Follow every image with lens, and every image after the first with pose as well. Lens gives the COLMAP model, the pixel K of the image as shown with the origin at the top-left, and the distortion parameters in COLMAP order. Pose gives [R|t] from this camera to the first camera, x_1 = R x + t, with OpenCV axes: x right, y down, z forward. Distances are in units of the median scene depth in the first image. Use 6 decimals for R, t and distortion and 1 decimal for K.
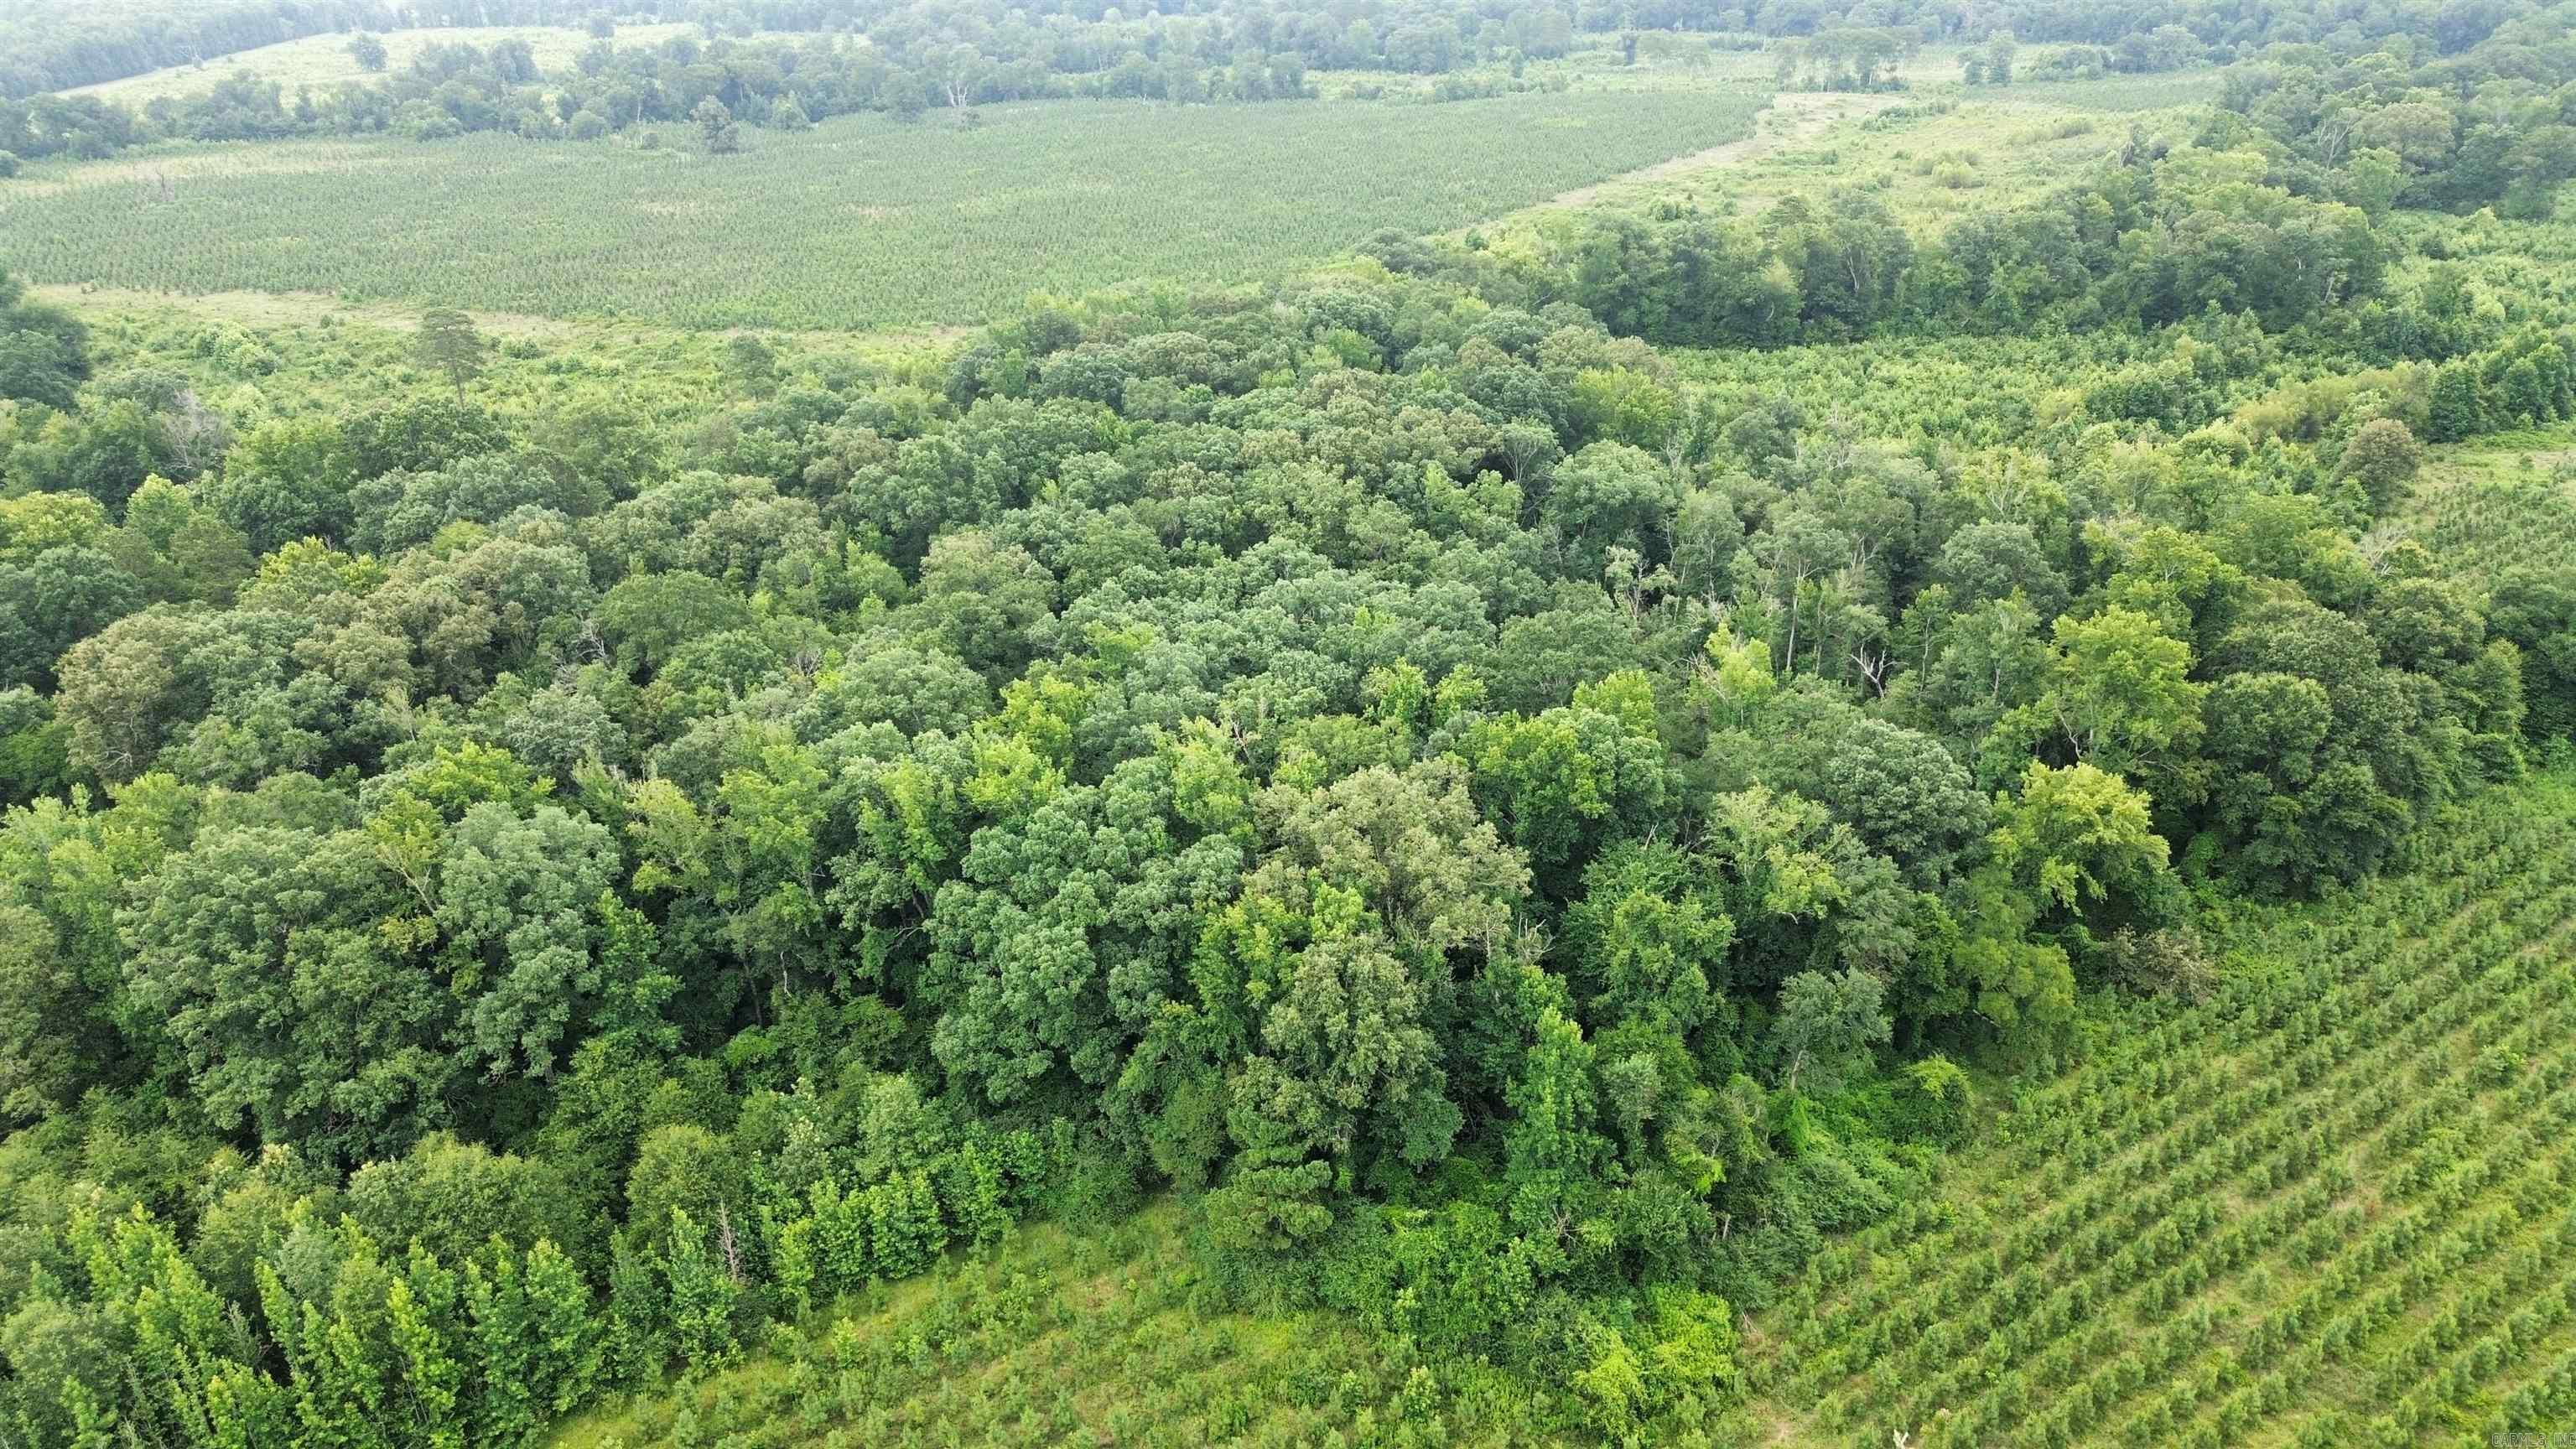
lens RADIAL K [[1829.6, 0, 1288.0], [0, 1829.6, 724.5], [0, 0, 1]] dist [0.089981, -0.094235]
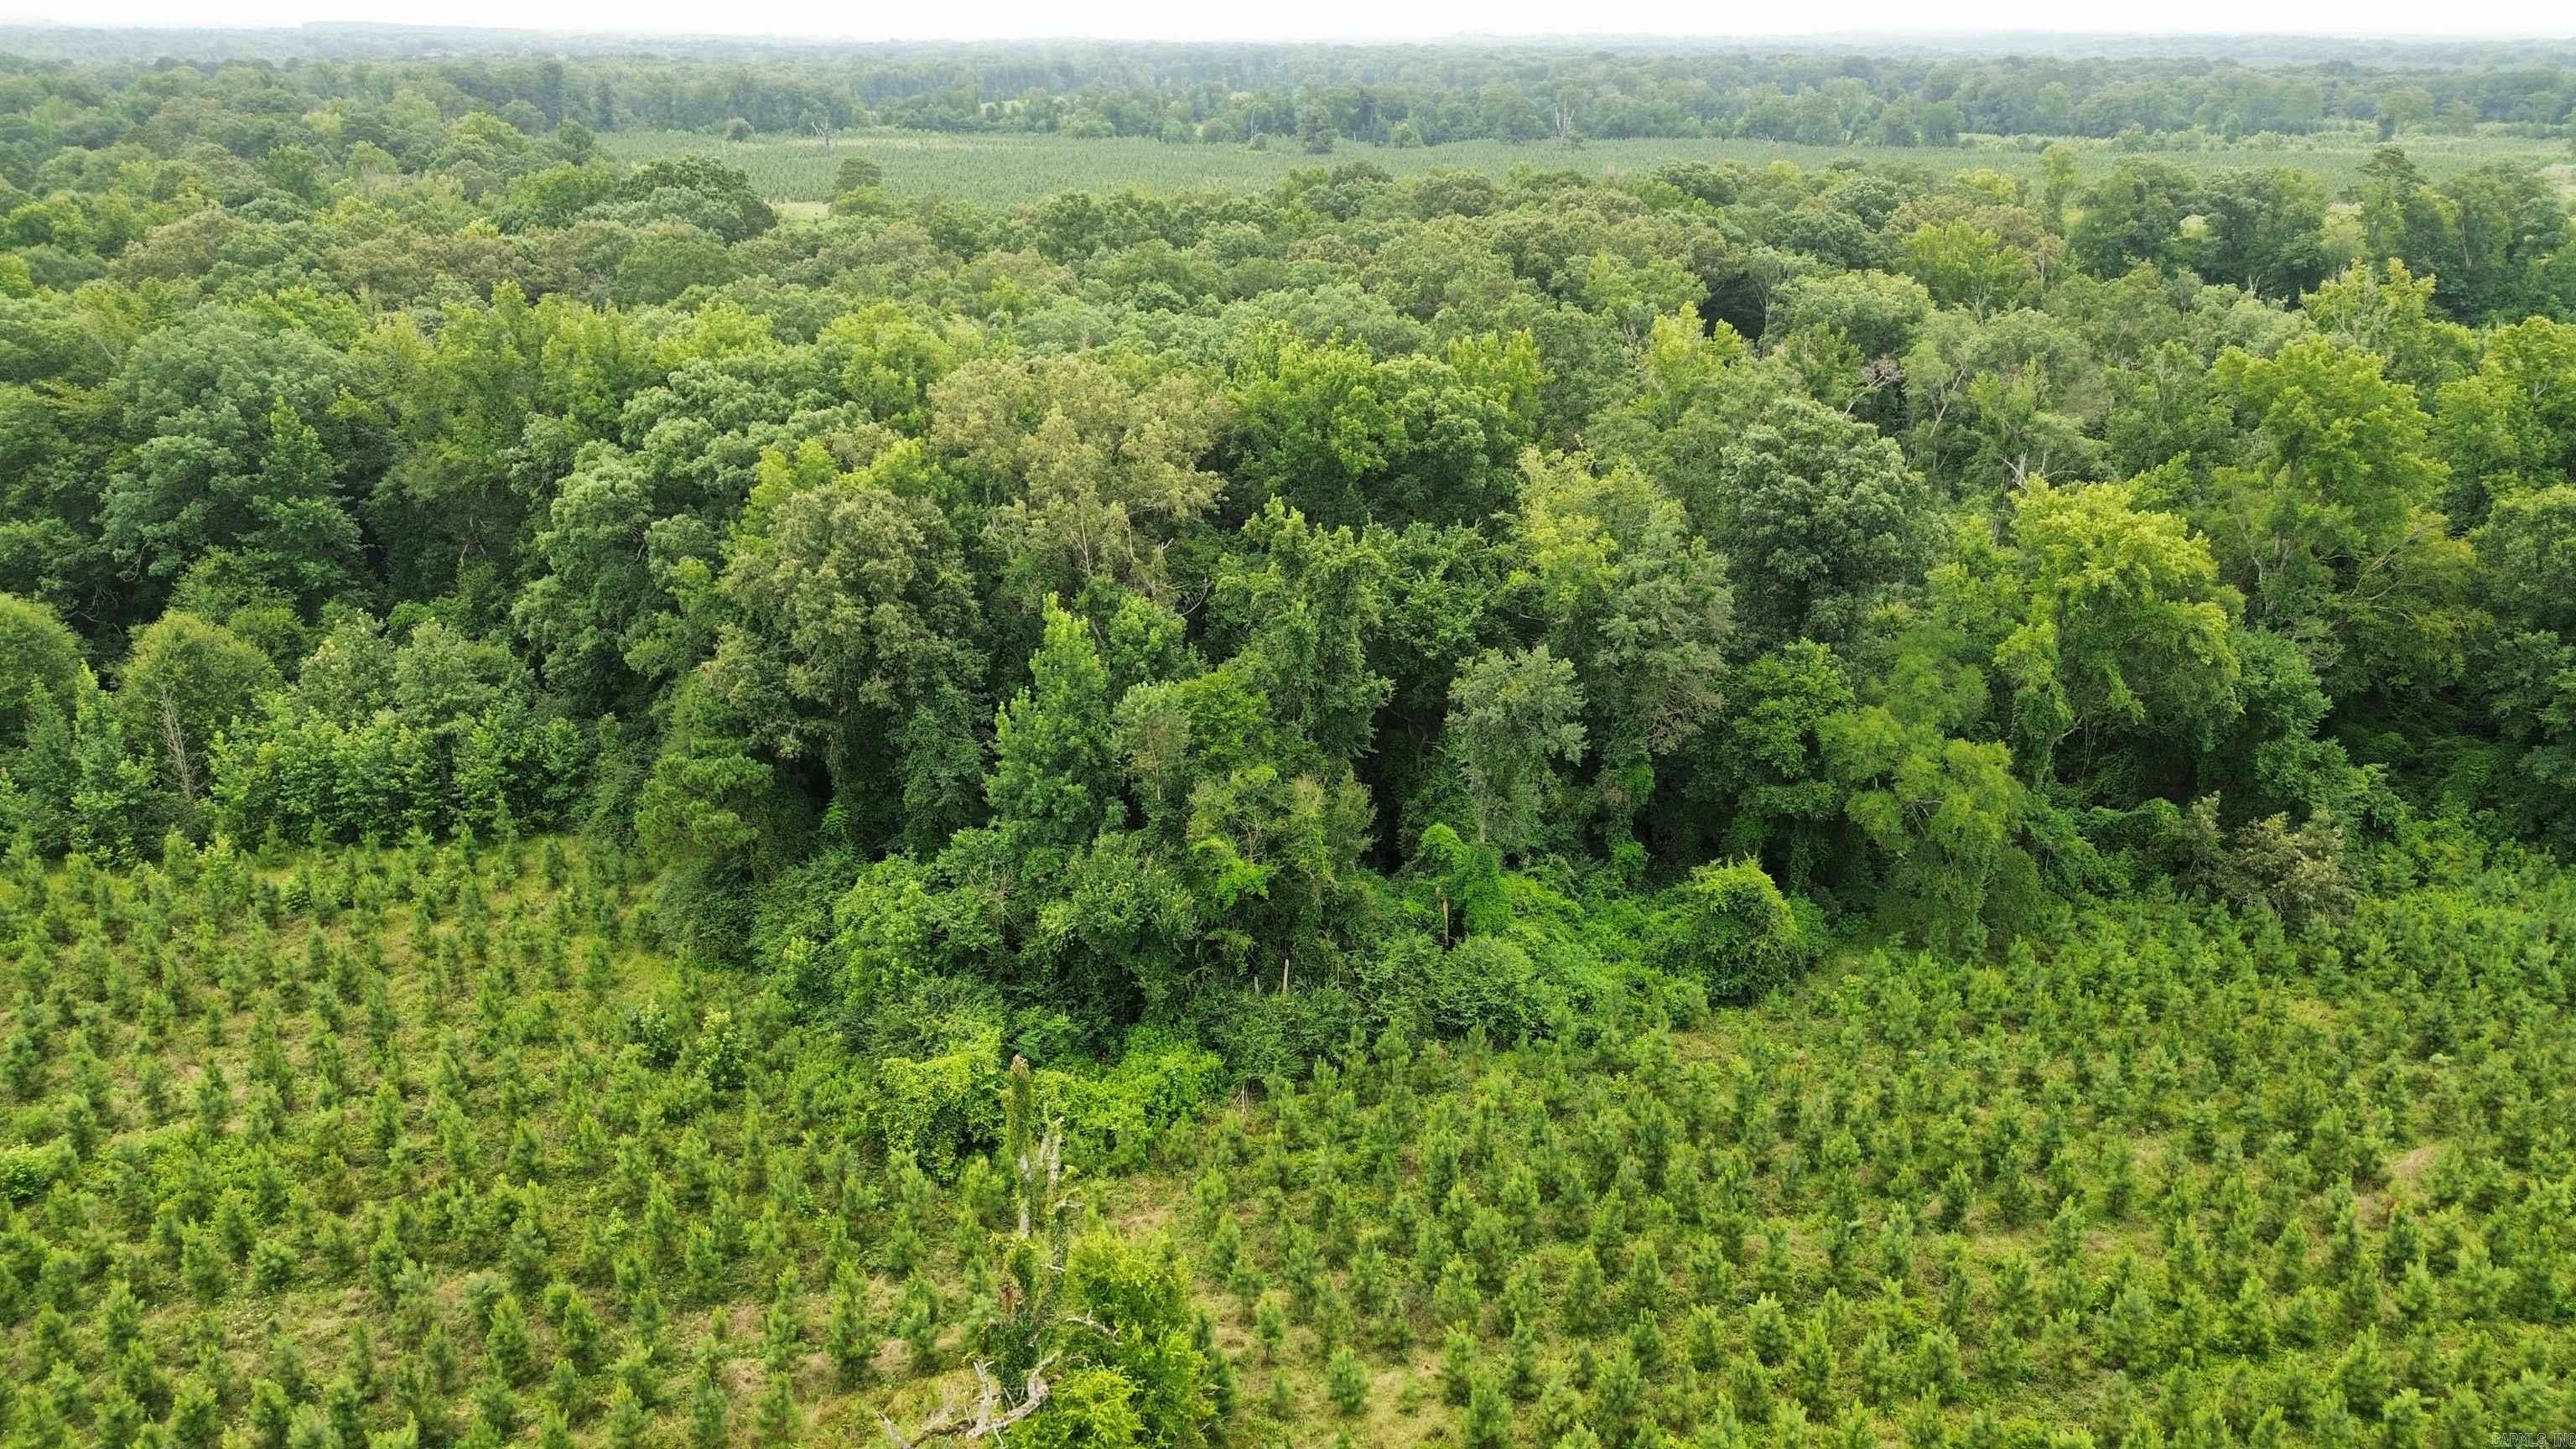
lens RADIAL K [[1829.6, 0, 1288.0], [0, 1829.6, 724.5], [0, 0, 1]] dist [0.089981, -0.094235]
pose [[0.925425, 0.158128, -0.344360, 0.371183], [-0.178852, 0.983447, -0.029050, 0.160882], [0.334067, 0.088473, 0.938388, 0.281453]]
